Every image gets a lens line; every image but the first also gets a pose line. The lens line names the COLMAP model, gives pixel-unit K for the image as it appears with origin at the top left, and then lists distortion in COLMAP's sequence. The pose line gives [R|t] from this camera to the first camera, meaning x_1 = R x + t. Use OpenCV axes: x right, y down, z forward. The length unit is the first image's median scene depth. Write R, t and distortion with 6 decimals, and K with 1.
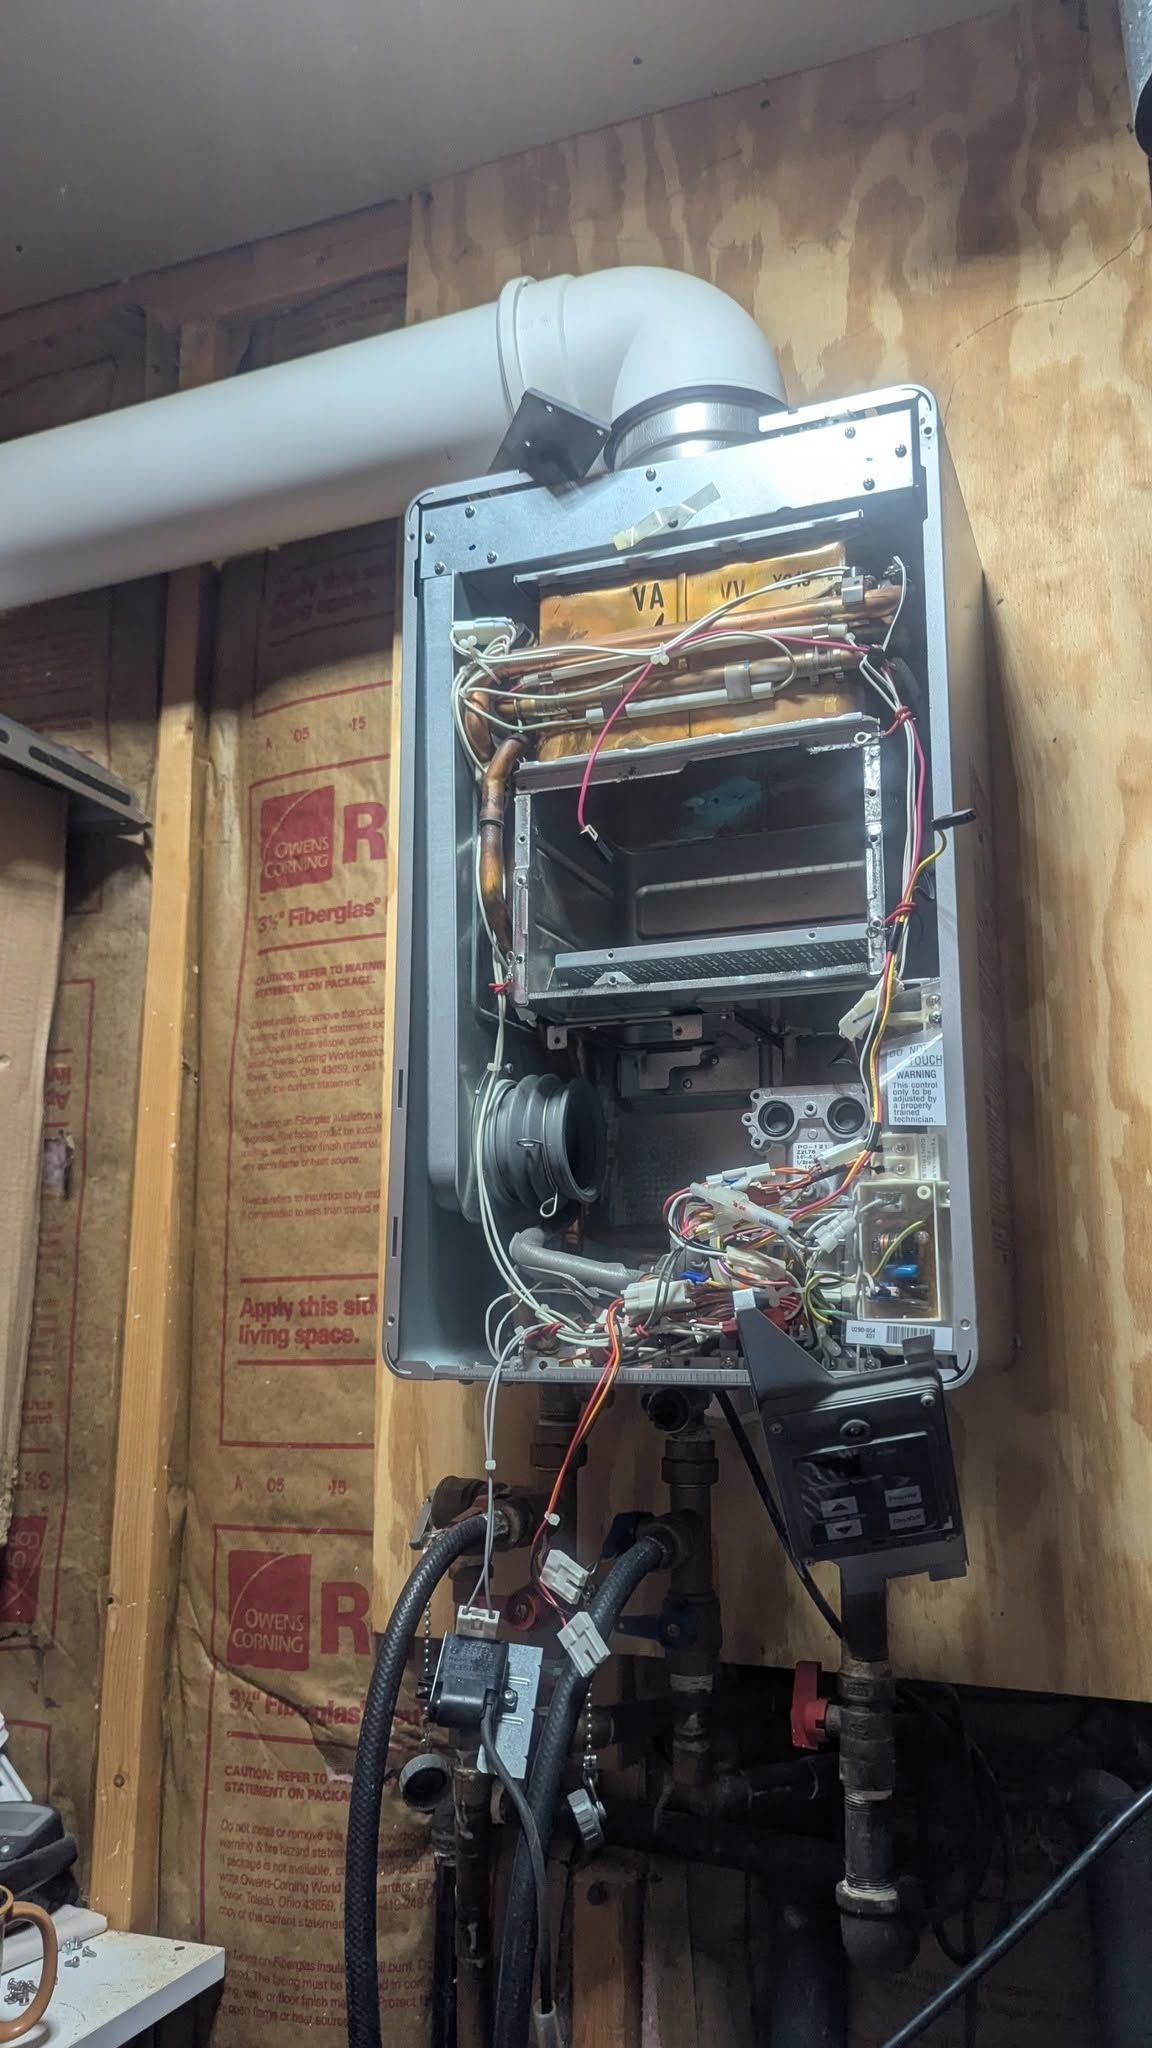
lens RADIAL K [[1507.7, 0, 576.0], [0, 1507.7, 1024.0], [0, 0, 1]] dist [0.007707, -0.028168]
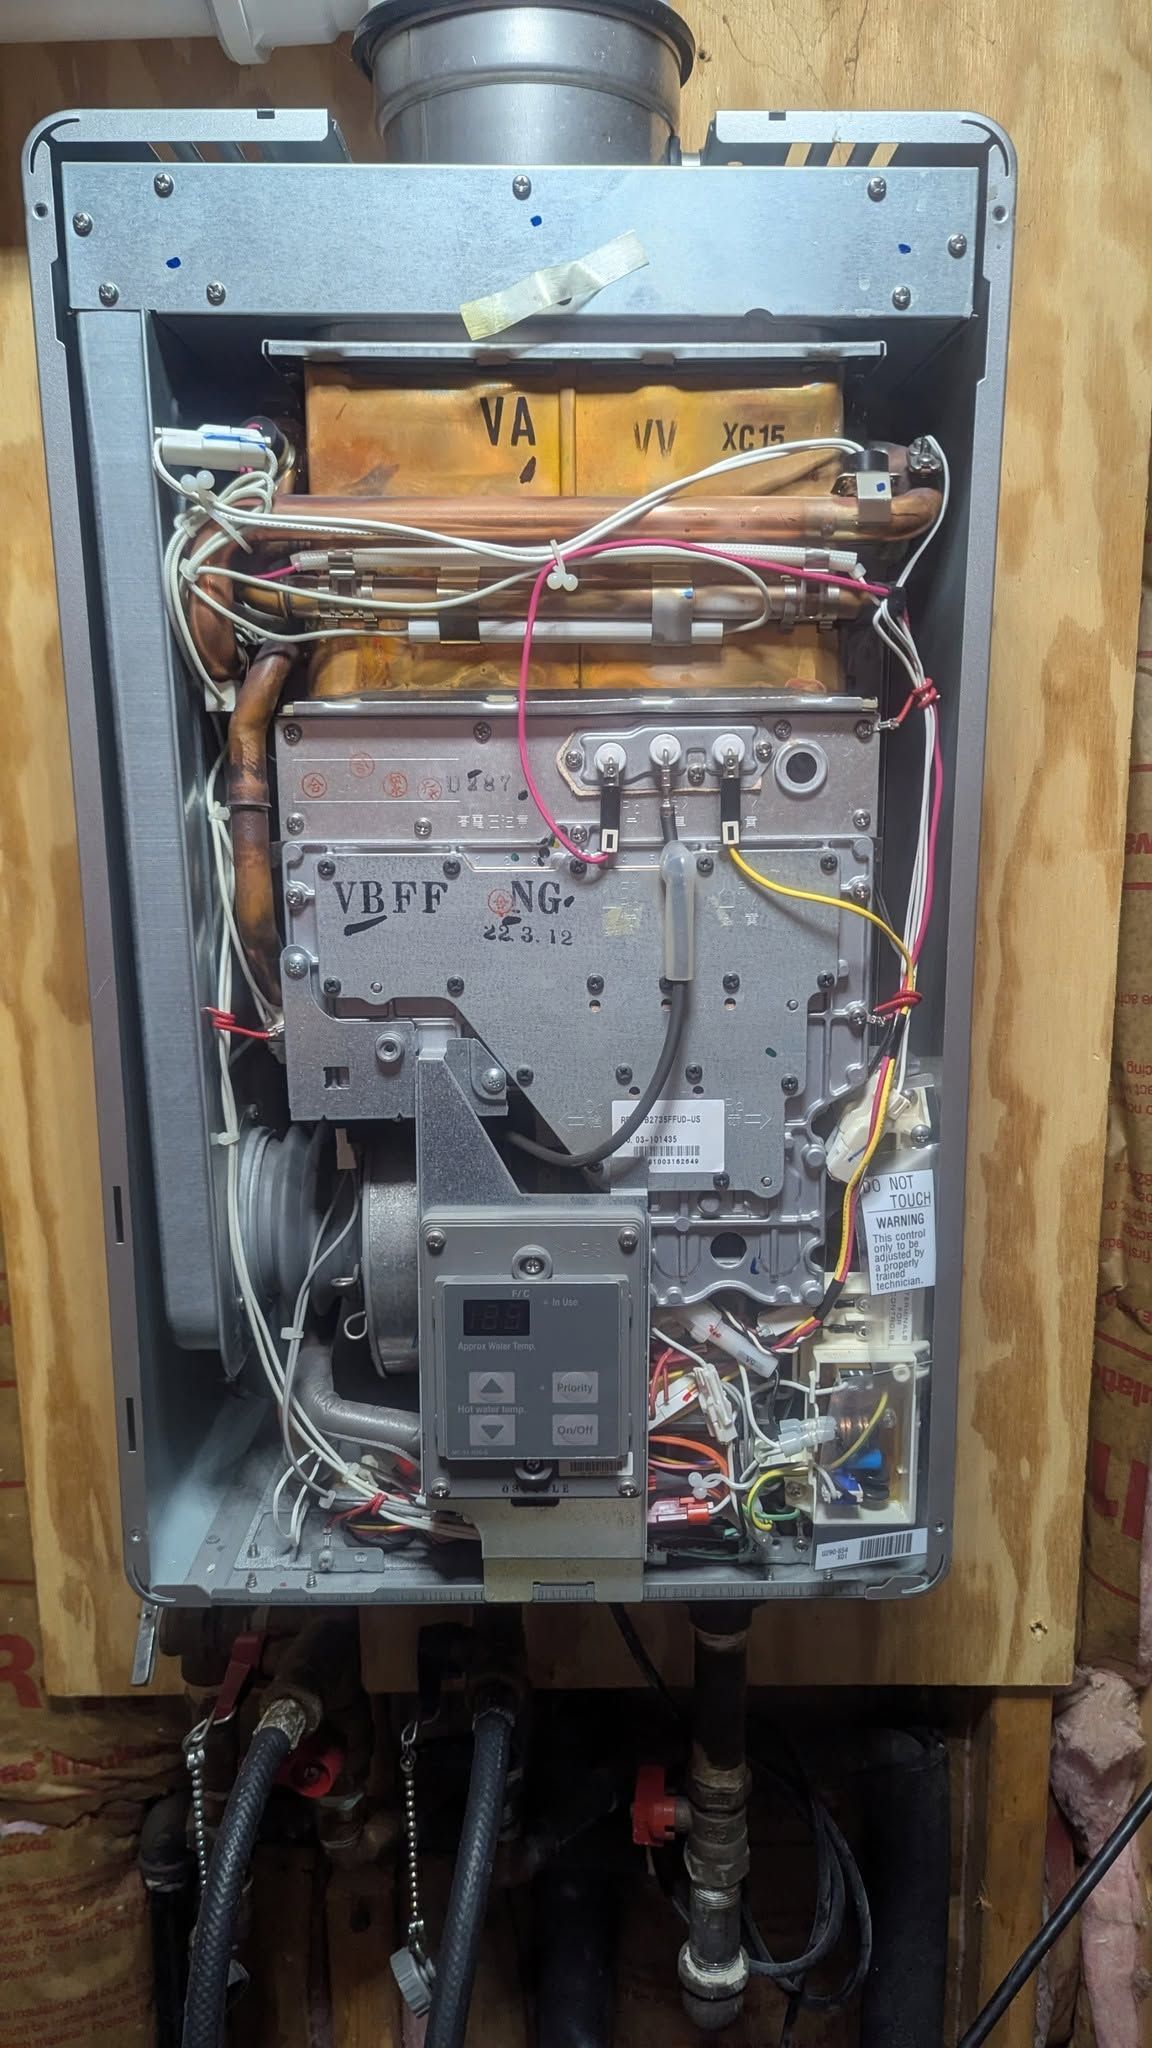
lens RADIAL K [[1507.7, 0, 576.0], [0, 1507.7, 1024.0], [0, 0, 1]] dist [0.007707, -0.028168]
pose [[0.922410, -0.088453, 0.375947, -0.169816], [-0.061003, 0.927832, 0.367976, -0.280254], [-0.381364, -0.362358, 0.850446, 0.395866]]
